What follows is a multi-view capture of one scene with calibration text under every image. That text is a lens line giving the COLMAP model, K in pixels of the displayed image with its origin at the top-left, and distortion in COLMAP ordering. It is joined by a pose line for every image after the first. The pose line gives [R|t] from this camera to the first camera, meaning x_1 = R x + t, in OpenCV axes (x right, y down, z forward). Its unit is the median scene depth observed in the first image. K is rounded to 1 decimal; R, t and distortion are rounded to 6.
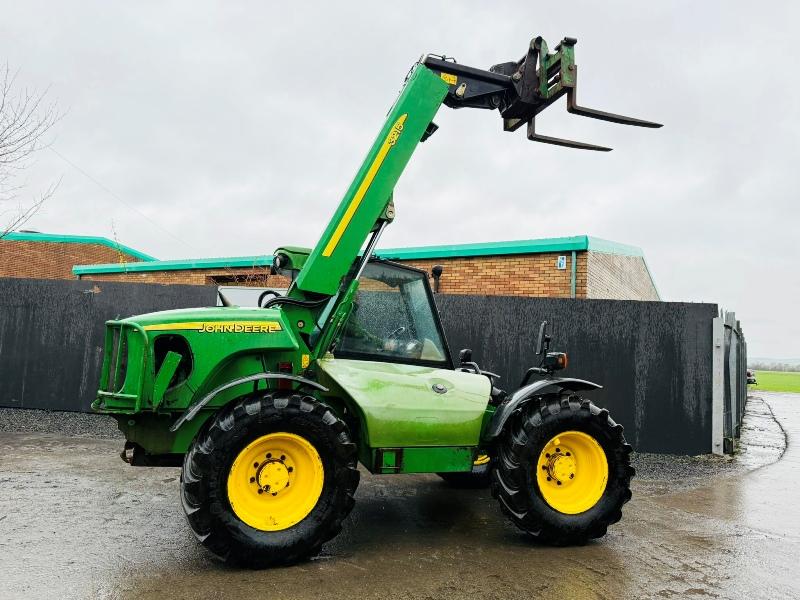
lens RADIAL K [[551.8, 0, 401.2], [0, 551.8, 308.9], [0, 0, 1]] dist [0.055393, -0.060966]
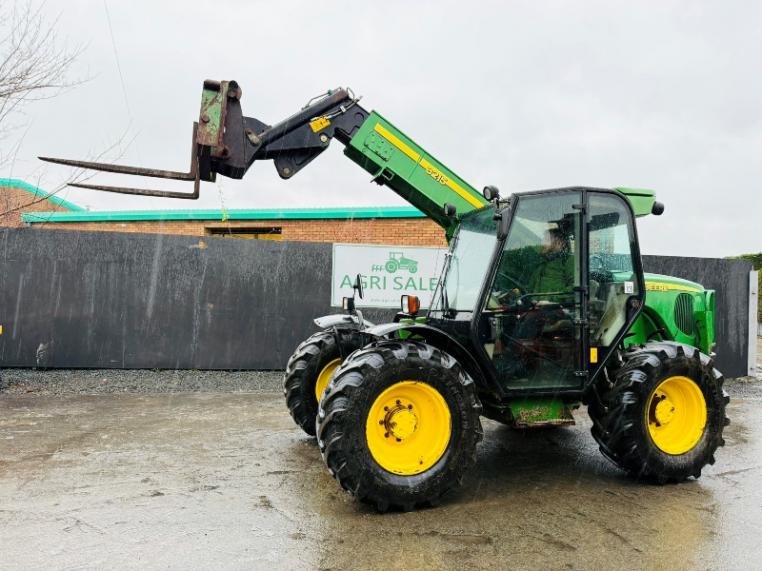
lens RADIAL K [[525.6, 0, 377.9], [0, 525.6, 292.4], [0, 0, 1]] dist [0.055393, -0.060966]
pose [[0.969887, -0.015407, 0.243069, -0.562696], [-0.001257, 0.997667, 0.068252, -0.016985], [-0.243553, -0.066502, 0.967605, 0.025888]]
